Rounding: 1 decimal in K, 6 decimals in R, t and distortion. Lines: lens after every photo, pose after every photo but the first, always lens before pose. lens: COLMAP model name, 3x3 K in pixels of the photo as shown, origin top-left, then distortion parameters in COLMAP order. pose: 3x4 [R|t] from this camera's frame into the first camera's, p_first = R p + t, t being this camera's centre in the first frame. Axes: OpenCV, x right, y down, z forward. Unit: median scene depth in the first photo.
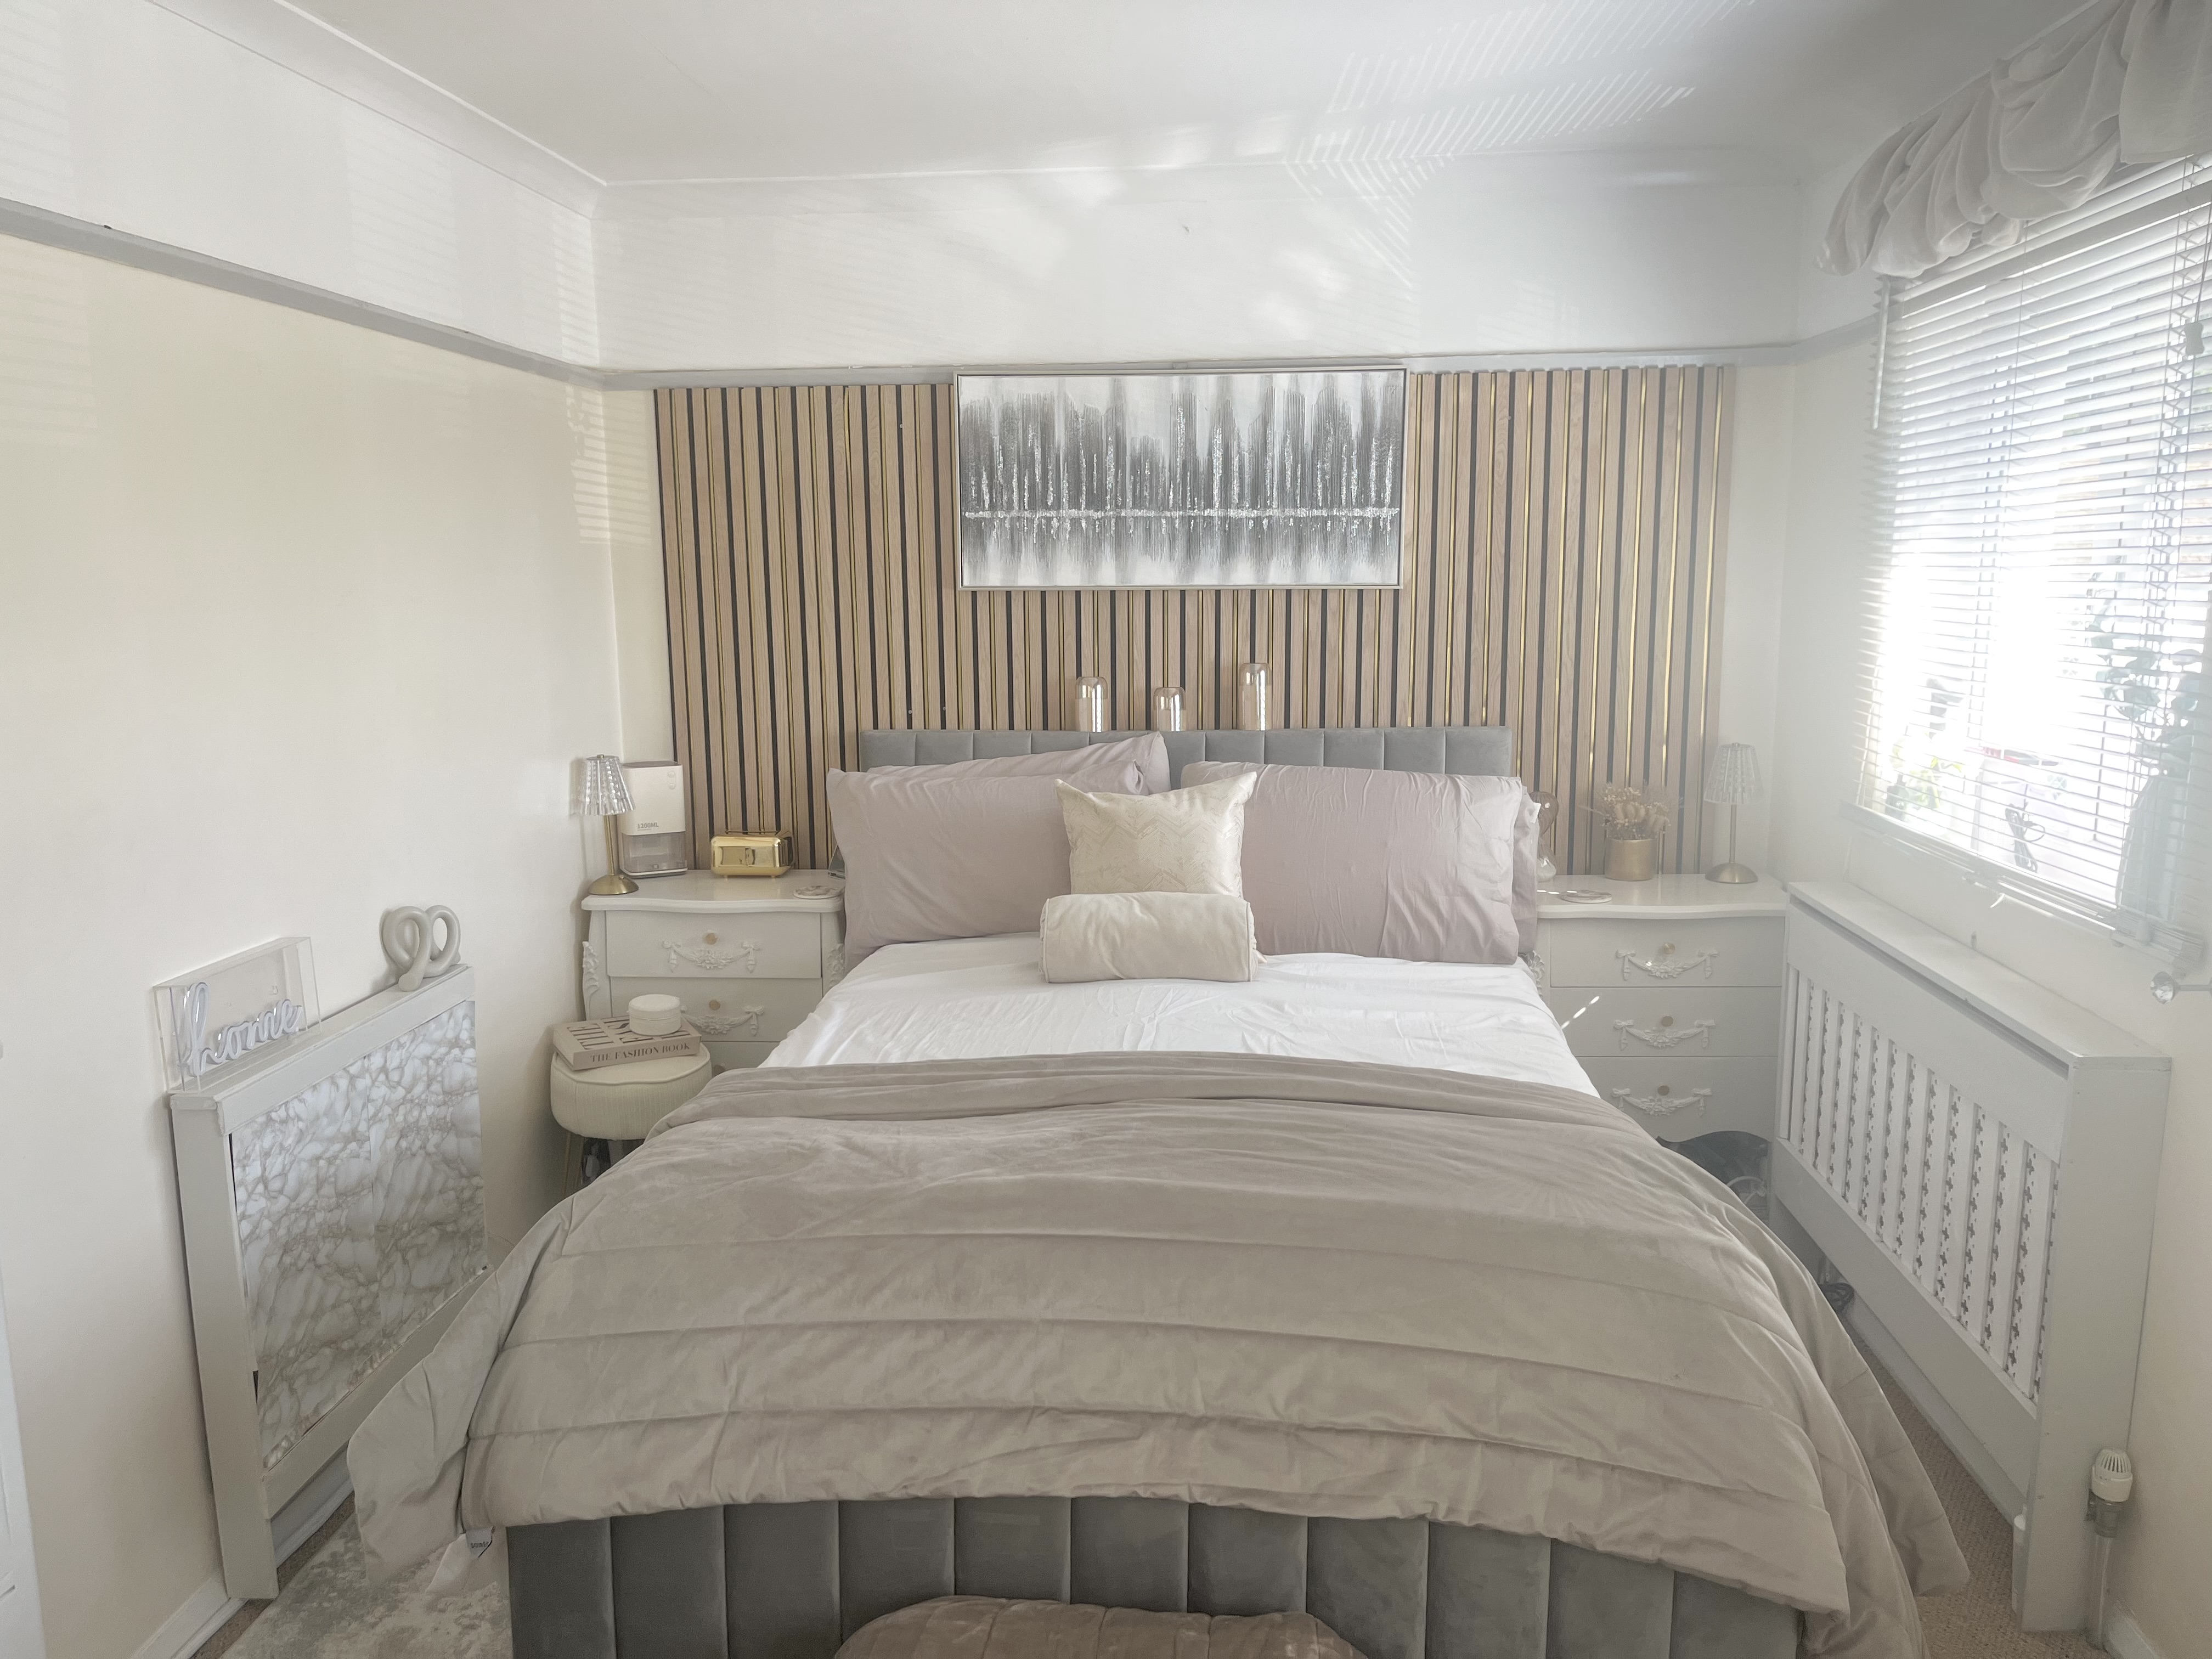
lens RADIAL K [[1684.1, 0, 1110.4], [0, 1684.1, 826.3], [0, 0, 1]] dist [0.035959, -0.026908]
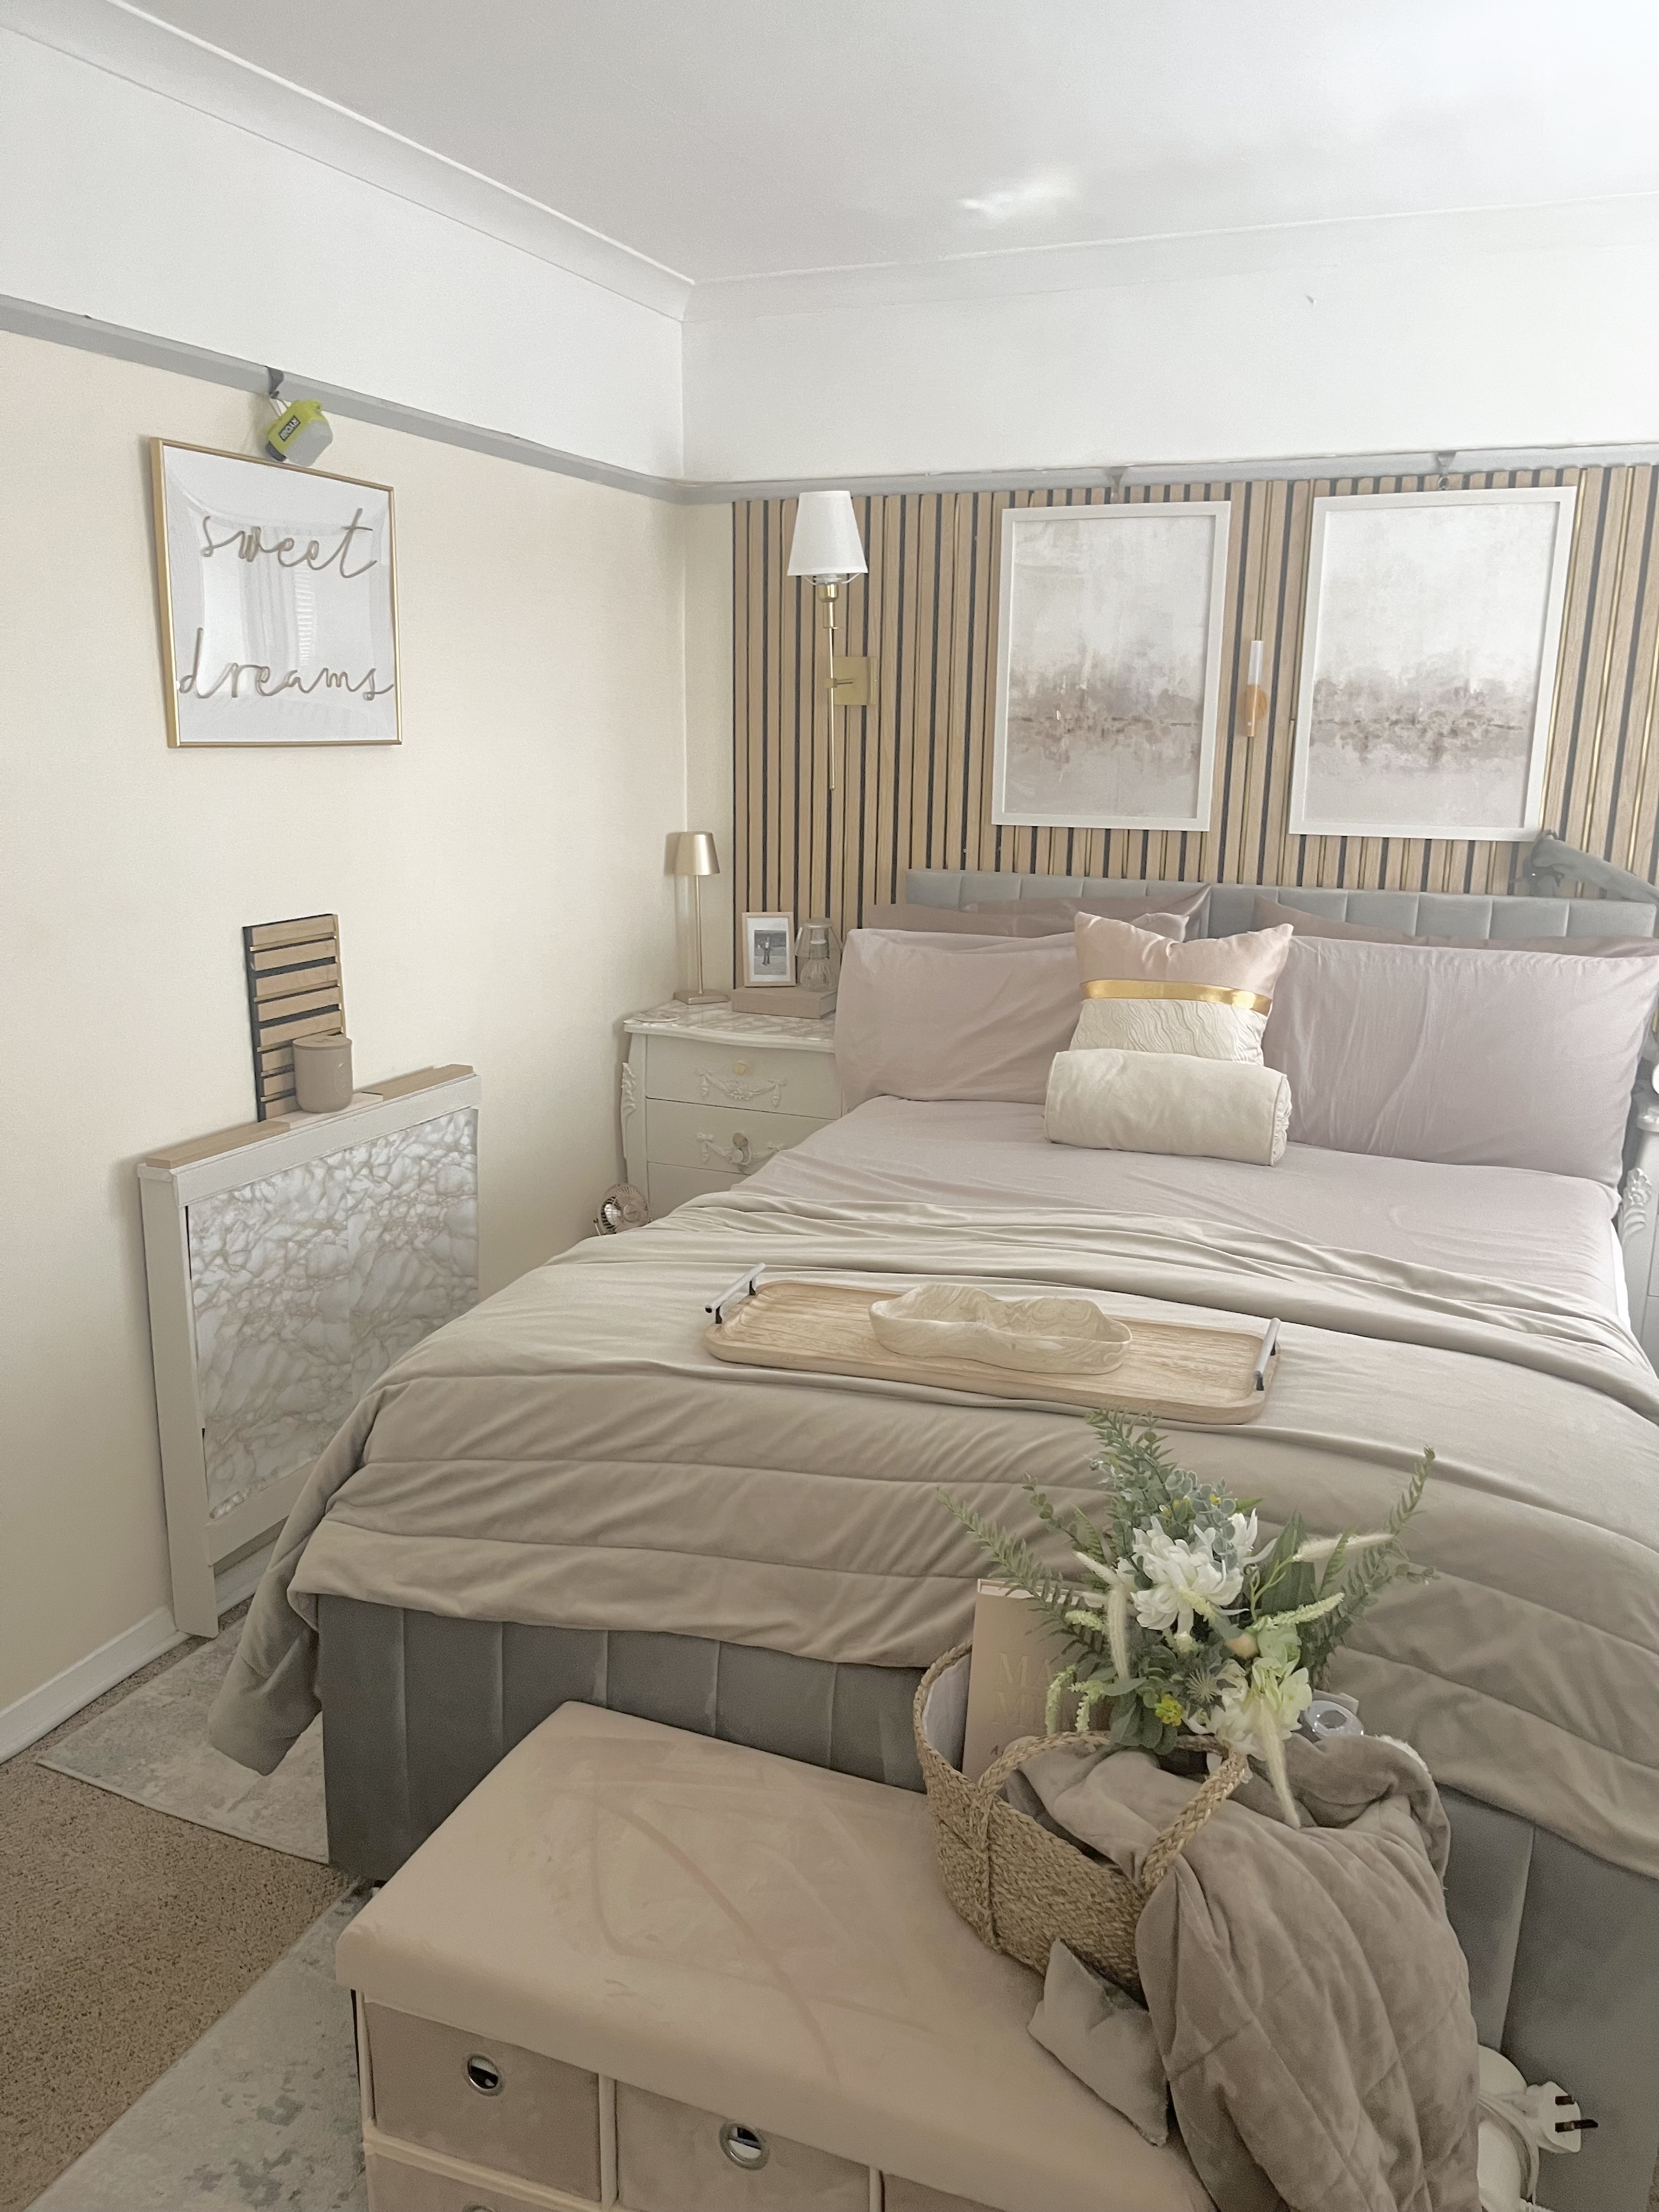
lens RADIAL K [[1684.1, 0, 826.1], [0, 1684.1, 1116.1], [0, 0, 1]] dist [0.035959, -0.026908]
pose [[0.949714, 0.095539, -0.298189, 0.150148], [-0.072229, 0.993475, 0.088259, 0.002615], [0.304676, -0.062283, 0.950418, 0.106997]]
